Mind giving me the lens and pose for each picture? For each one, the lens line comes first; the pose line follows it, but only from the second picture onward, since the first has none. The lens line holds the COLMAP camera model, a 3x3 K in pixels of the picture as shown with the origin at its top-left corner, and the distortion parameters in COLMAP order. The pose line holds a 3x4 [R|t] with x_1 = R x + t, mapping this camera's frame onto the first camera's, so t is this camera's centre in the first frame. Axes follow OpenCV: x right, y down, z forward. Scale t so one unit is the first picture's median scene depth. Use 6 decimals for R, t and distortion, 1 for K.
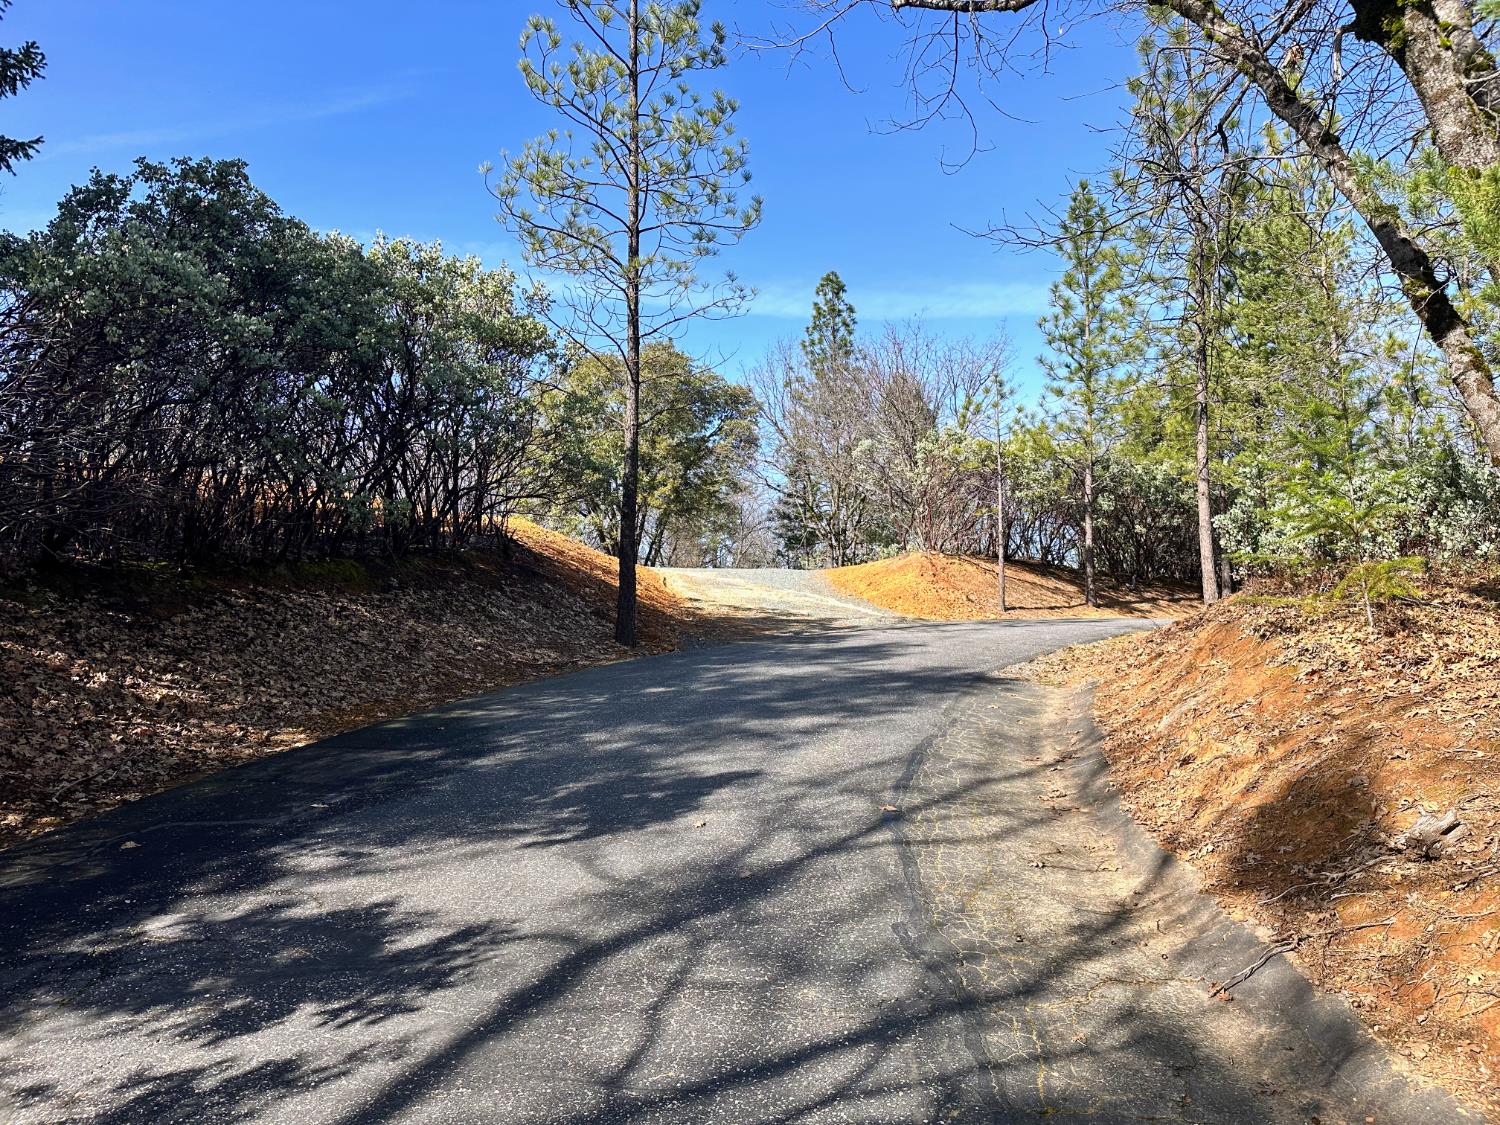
lens RADIAL K [[1005.3, 0, 745.7], [0, 1005.3, 562.4], [0, 0, 1]] dist [-0.009059, -0.021602]
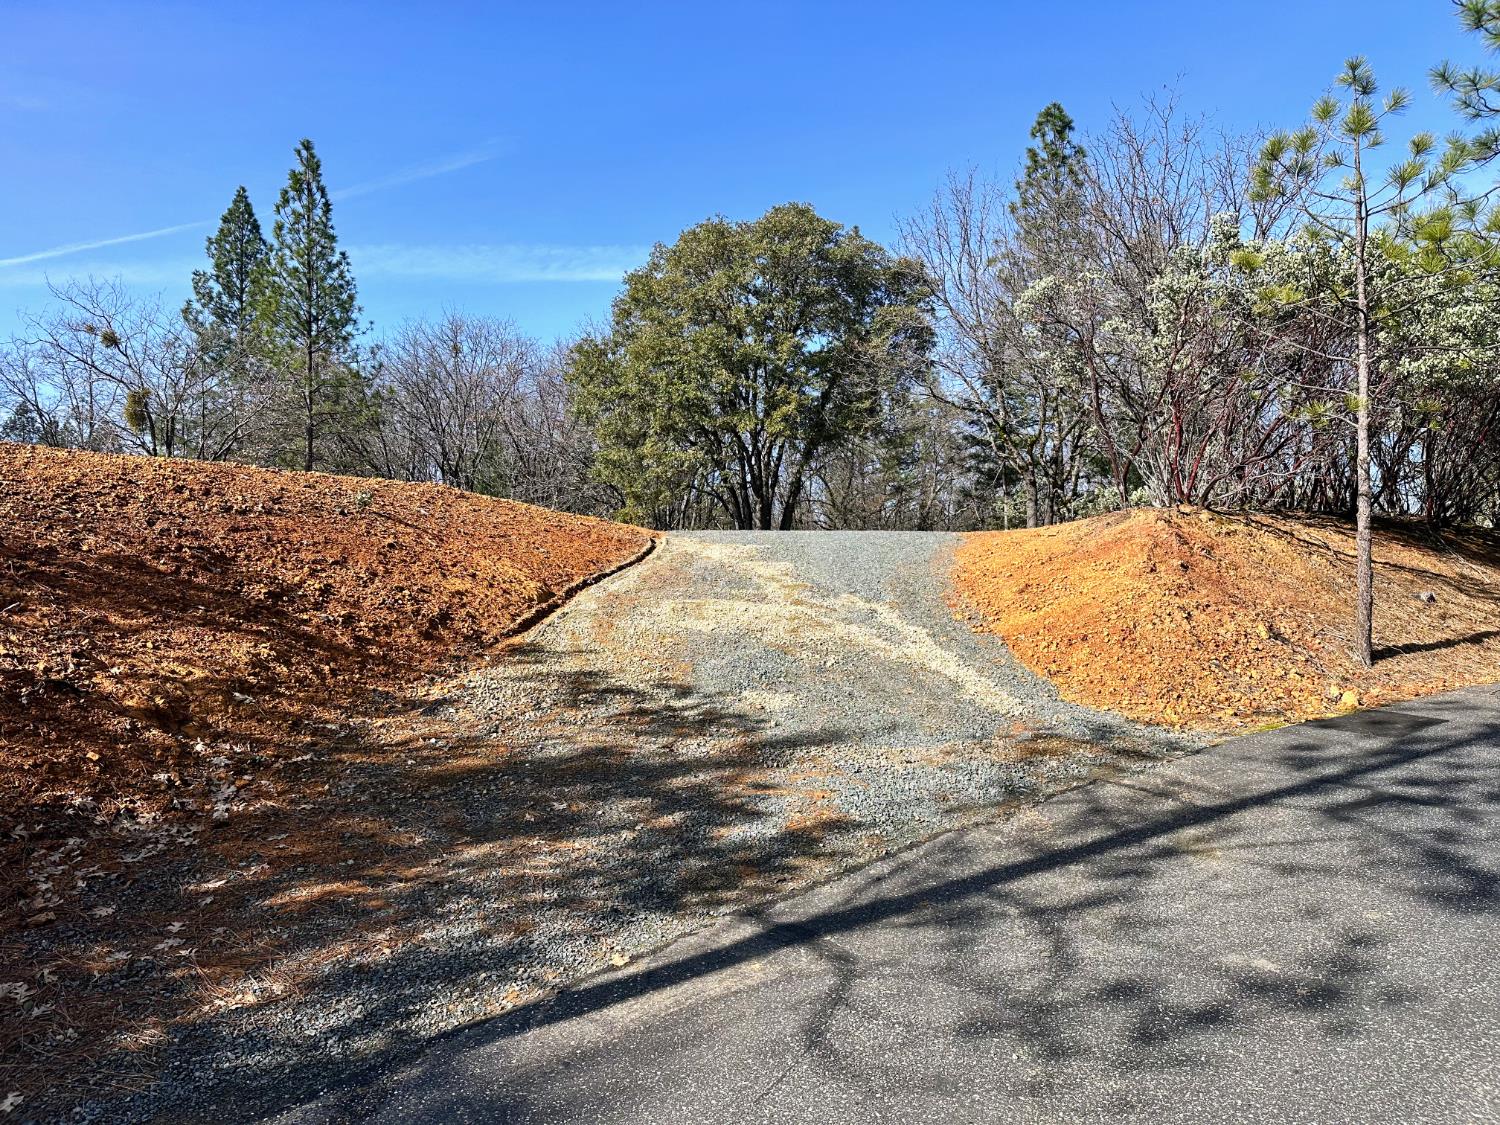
lens RADIAL K [[1005.3, 0, 754.7], [0, 1005.3, 566.6], [0, 0, 1]] dist [-0.009059, -0.021602]
pose [[0.972179, -0.000723, -0.234240, 0.061590], [0.017321, 0.997479, 0.068809, -0.011056], [0.233600, -0.070952, 0.969741, 0.305741]]
